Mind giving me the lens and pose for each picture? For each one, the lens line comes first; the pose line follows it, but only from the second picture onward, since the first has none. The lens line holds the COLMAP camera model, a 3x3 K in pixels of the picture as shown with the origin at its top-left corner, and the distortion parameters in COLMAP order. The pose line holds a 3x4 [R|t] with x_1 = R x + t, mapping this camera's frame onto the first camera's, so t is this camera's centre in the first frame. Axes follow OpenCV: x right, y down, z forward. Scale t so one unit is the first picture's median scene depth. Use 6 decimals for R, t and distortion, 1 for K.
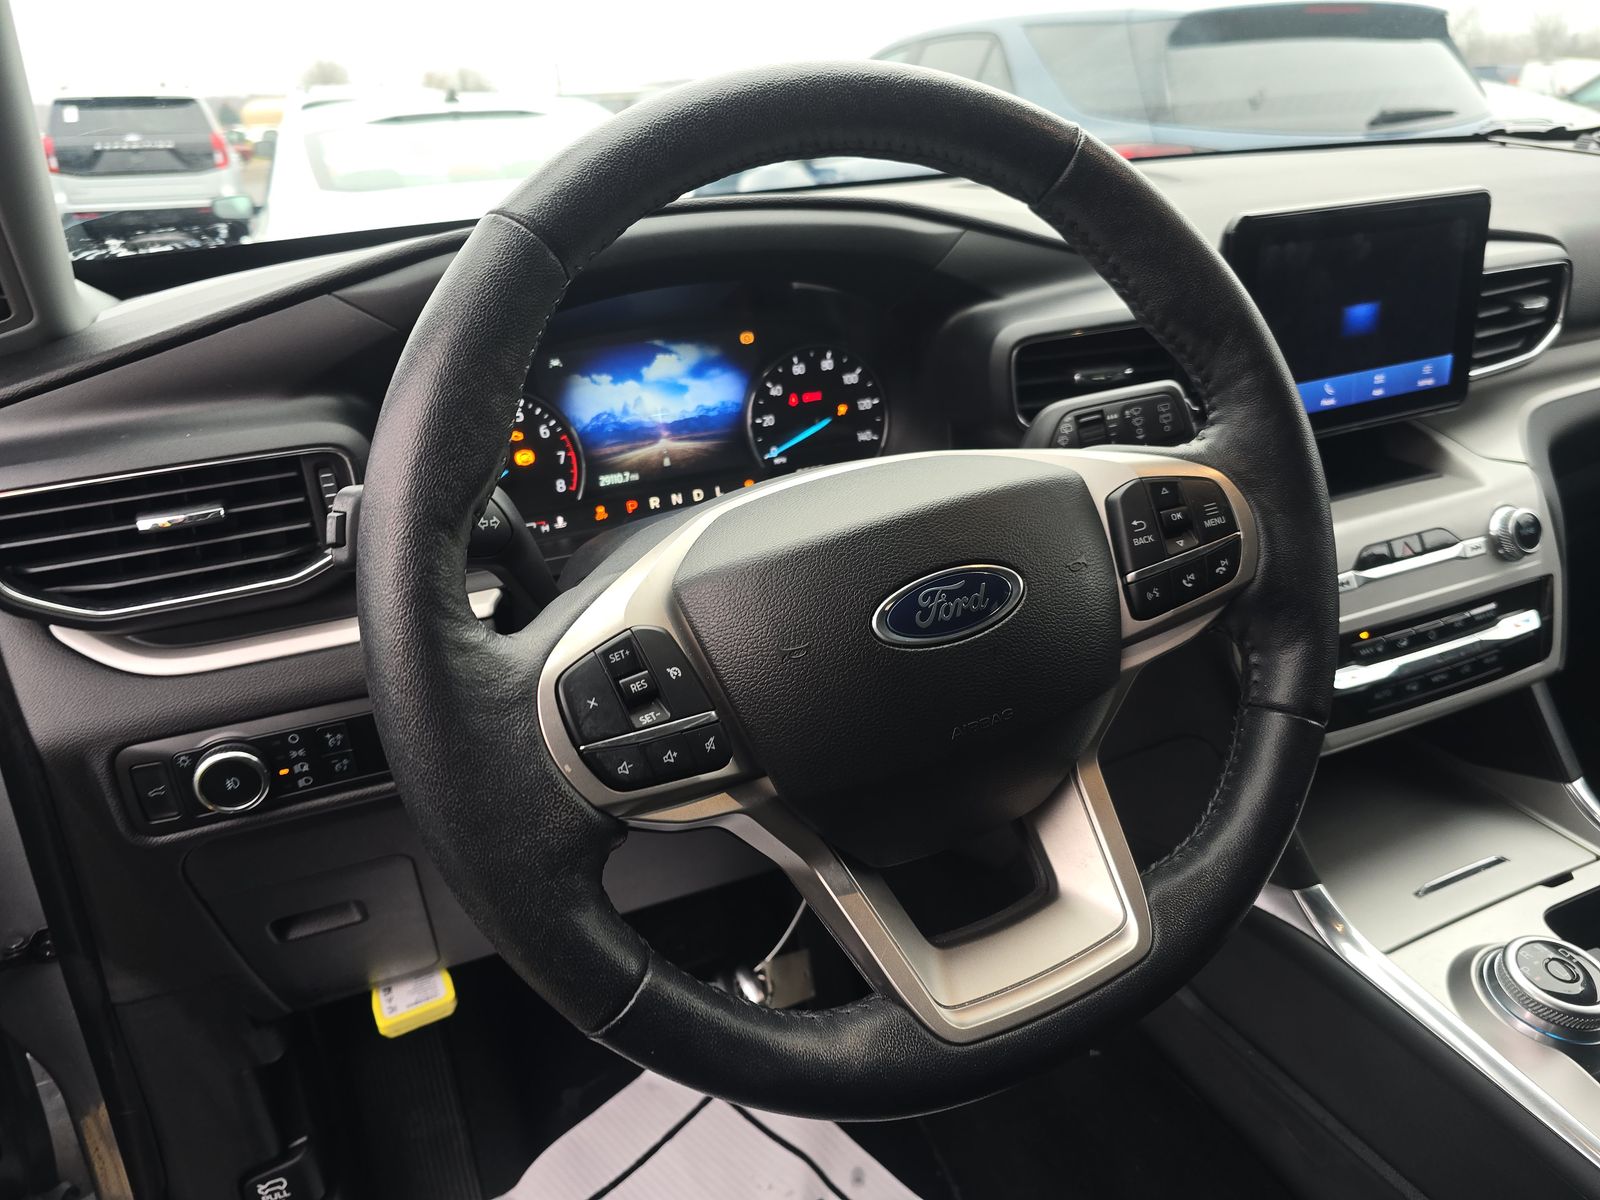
lens RADIAL K [[1084.9, 0, 792.9], [0, 1084.9, 600.6], [0, 0, 1]] dist [0.036401, -0.043244]
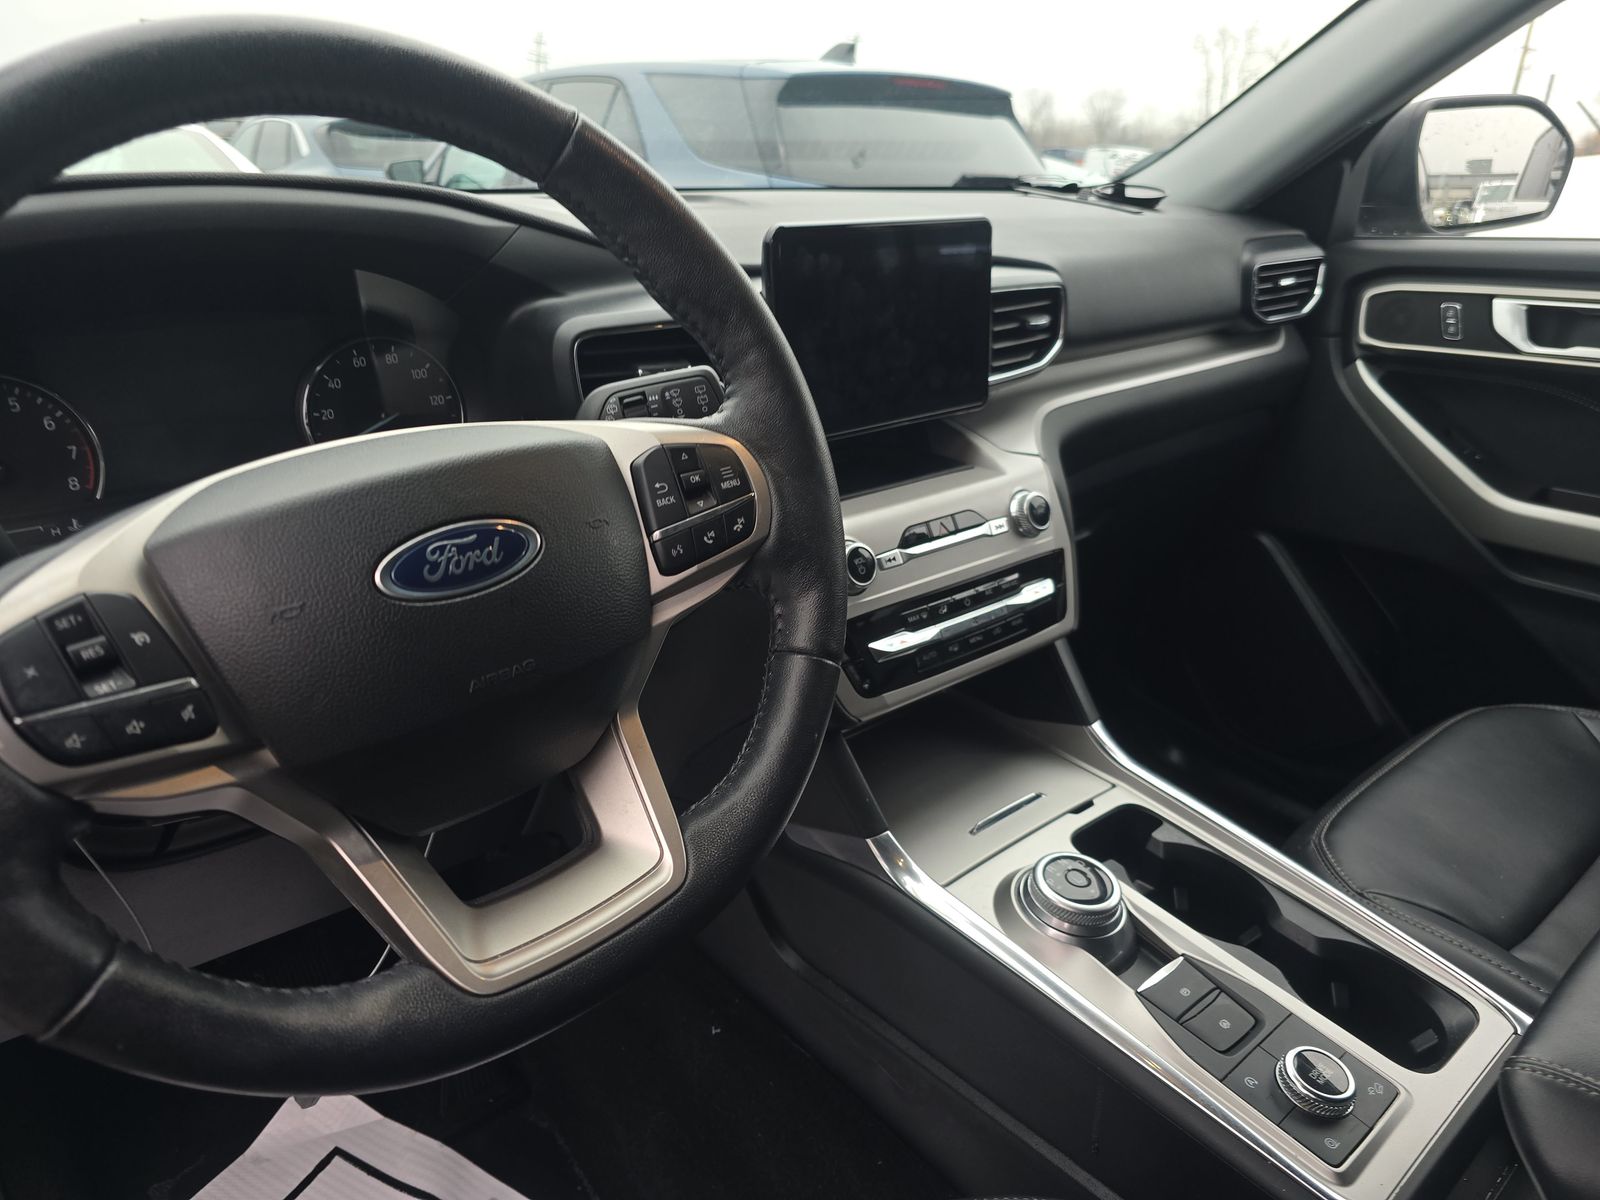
lens RADIAL K [[1084.9, 0, 799.1], [0, 1084.9, 597.7], [0, 0, 1]] dist [0.036401, -0.043244]
pose [[0.953118, -0.050880, 0.298289, 0.110654], [0.062716, 0.997573, -0.030235, 0.070422], [-0.296027, 0.047525, 0.953996, -0.043039]]
